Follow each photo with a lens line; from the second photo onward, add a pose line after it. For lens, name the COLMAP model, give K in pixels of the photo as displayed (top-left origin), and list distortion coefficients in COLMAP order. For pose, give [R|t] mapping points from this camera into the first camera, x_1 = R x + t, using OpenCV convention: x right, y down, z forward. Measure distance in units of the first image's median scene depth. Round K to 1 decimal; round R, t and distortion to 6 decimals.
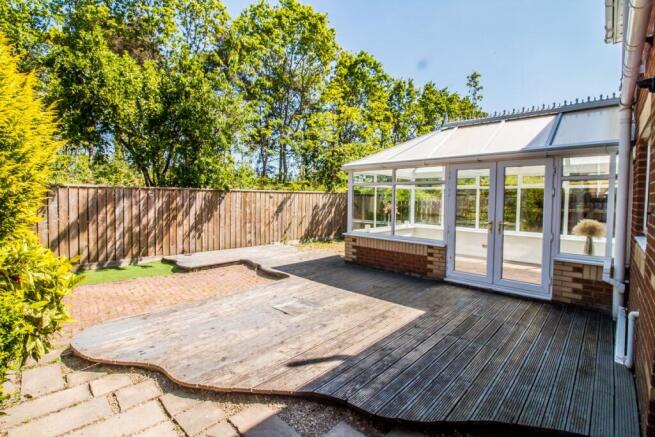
lens RADIAL K [[301.7, 0, 321.8], [0, 301.7, 211.2], [0, 0, 1]] dist [0.011642, -0.024090]
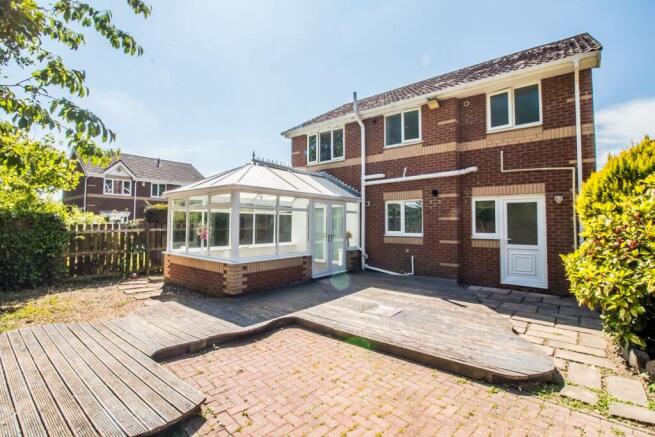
lens RADIAL K [[301.7, 0, 321.8], [0, 301.7, 211.2], [0, 0, 1]] dist [0.011642, -0.024090]
pose [[-0.076506, 0.025494, 0.996743, -0.986364], [0.037354, 0.999045, -0.022686, -0.053741], [-0.996369, 0.035497, -0.077385, 1.008733]]
